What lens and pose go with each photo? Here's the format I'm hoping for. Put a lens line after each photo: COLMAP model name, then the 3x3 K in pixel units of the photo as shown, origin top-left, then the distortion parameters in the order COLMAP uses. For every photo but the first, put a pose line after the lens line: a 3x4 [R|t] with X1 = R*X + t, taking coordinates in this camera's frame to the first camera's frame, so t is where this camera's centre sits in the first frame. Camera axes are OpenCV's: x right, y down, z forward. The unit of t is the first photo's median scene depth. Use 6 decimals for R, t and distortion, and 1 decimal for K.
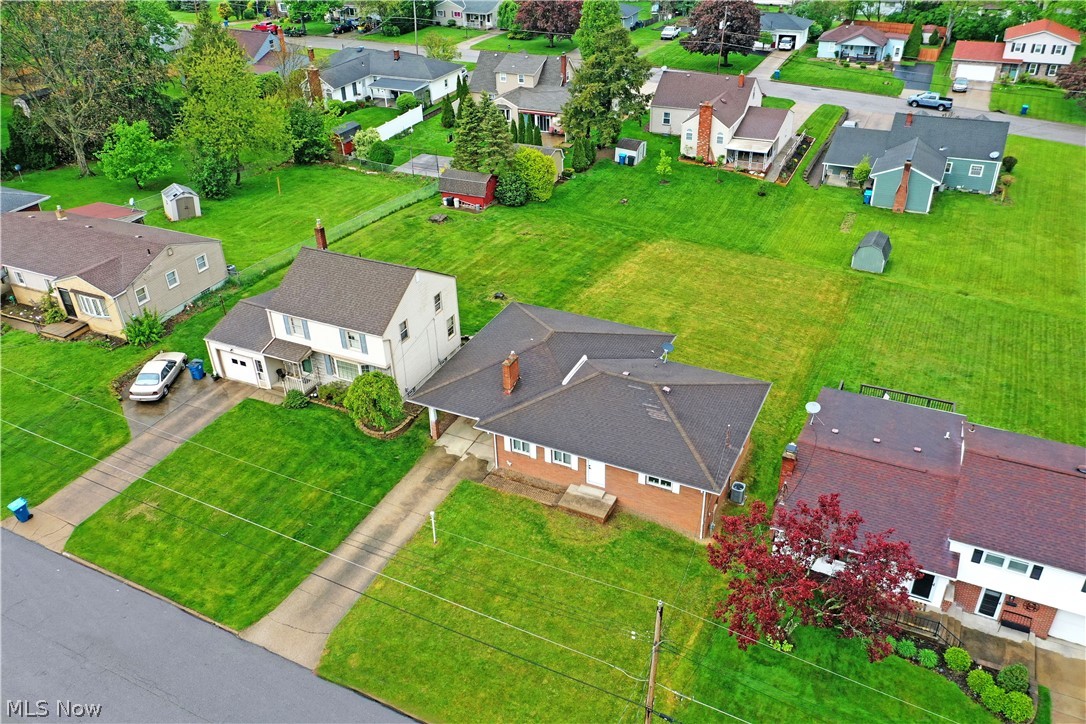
lens RADIAL K [[860.3, 0, 539.2], [0, 860.3, 364.8], [0, 0, 1]] dist [0.007669, 0.002280]
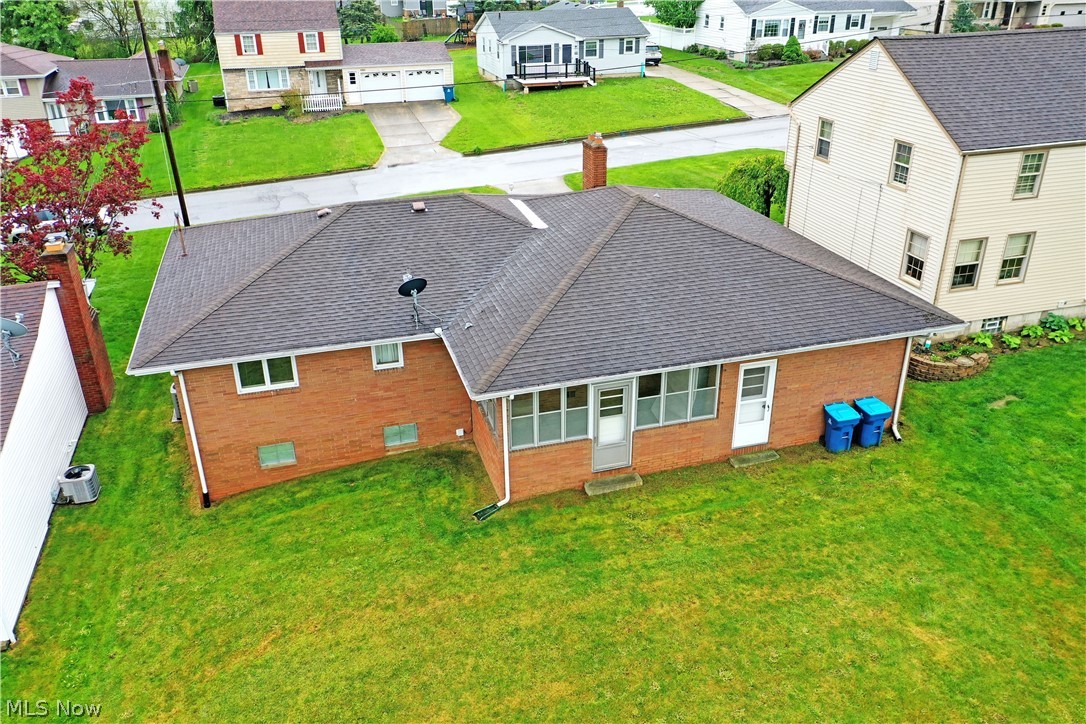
lens RADIAL K [[860.3, 0, 539.2], [0, 860.3, 364.8], [0, 0, 1]] dist [0.007669, 0.002280]
pose [[-0.735694, 0.330318, -0.591308, 0.303146], [-0.329292, 0.588465, 0.738428, -0.263788], [0.591880, 0.737970, -0.324159, 1.045779]]
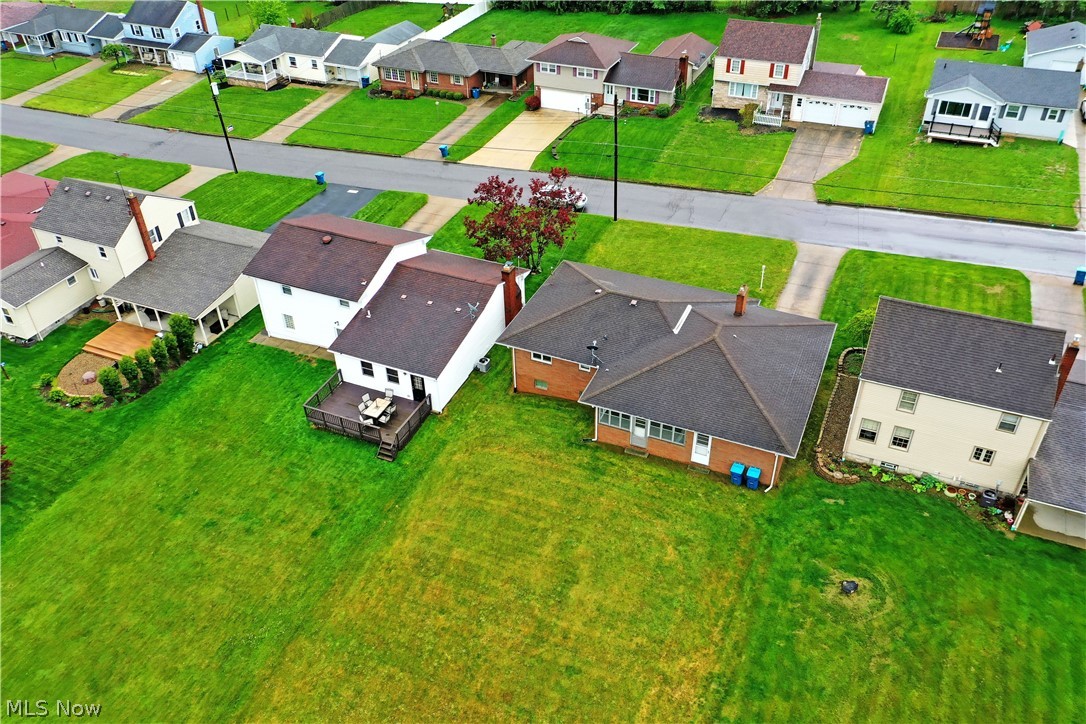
lens RADIAL K [[860.3, 0, 539.2], [0, 860.3, 364.8], [0, 0, 1]] dist [0.007669, 0.002280]
pose [[-0.997872, 0.065085, 0.003836, 0.180328], [0.027289, 0.363507, 0.931192, -0.802481], [0.059212, 0.929315, -0.364509, 1.206777]]
